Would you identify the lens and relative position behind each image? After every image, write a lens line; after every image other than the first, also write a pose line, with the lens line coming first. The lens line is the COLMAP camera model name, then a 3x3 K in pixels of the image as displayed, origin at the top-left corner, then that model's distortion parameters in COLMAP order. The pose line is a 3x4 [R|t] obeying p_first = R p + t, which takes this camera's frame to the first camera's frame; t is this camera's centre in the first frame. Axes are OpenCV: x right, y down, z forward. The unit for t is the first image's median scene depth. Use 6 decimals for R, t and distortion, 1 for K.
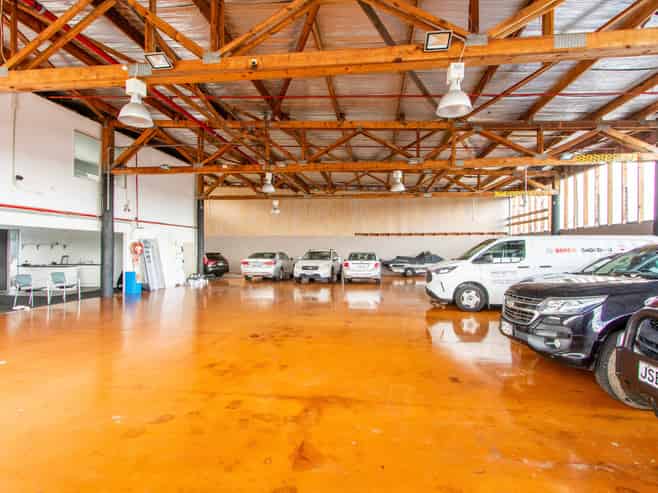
lens RADIAL K [[343.1, 0, 331.3], [0, 343.1, 247.5], [0, 0, 1]] dist [0.003548, -0.001977]
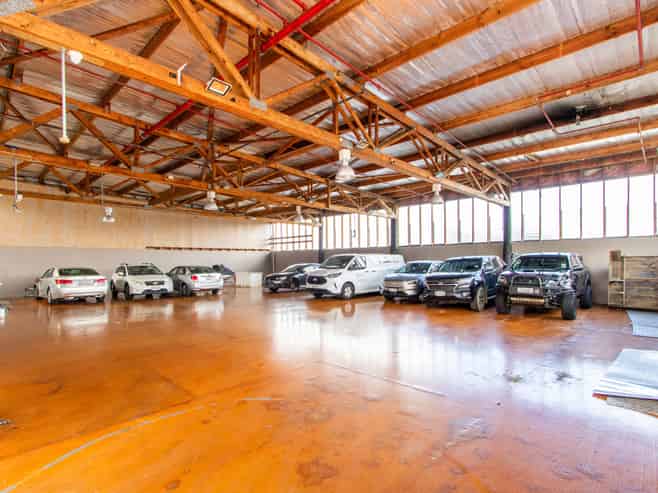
lens RADIAL K [[343.1, 0, 329.7], [0, 343.1, 264.9], [0, 0, 1]] dist [0.003548, -0.001977]
pose [[0.600865, -0.012762, 0.799249, -0.852787], [0.004521, 0.999911, 0.012567, -0.001428], [-0.799338, -0.003938, 0.600869, 0.069493]]
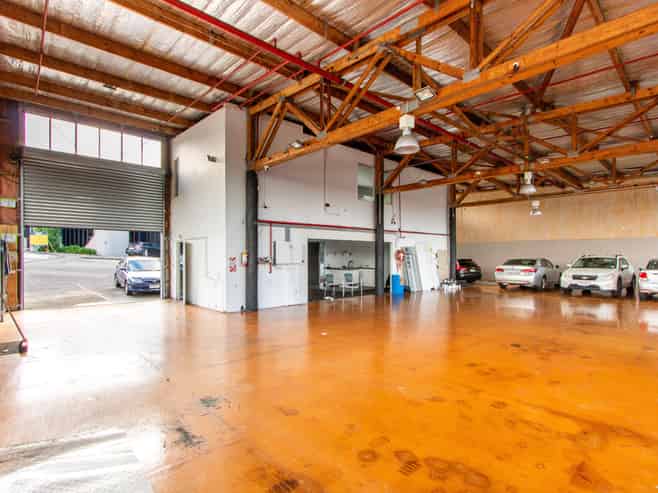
lens RADIAL K [[343.1, 0, 330.8], [0, 343.1, 254.7], [0, 0, 1]] dist [0.003548, -0.001977]
pose [[0.769427, -0.006038, -0.638706, -0.003465], [0.007270, 0.999973, -0.000695, -0.000014], [0.638693, -0.004109, 0.769450, -0.053058]]
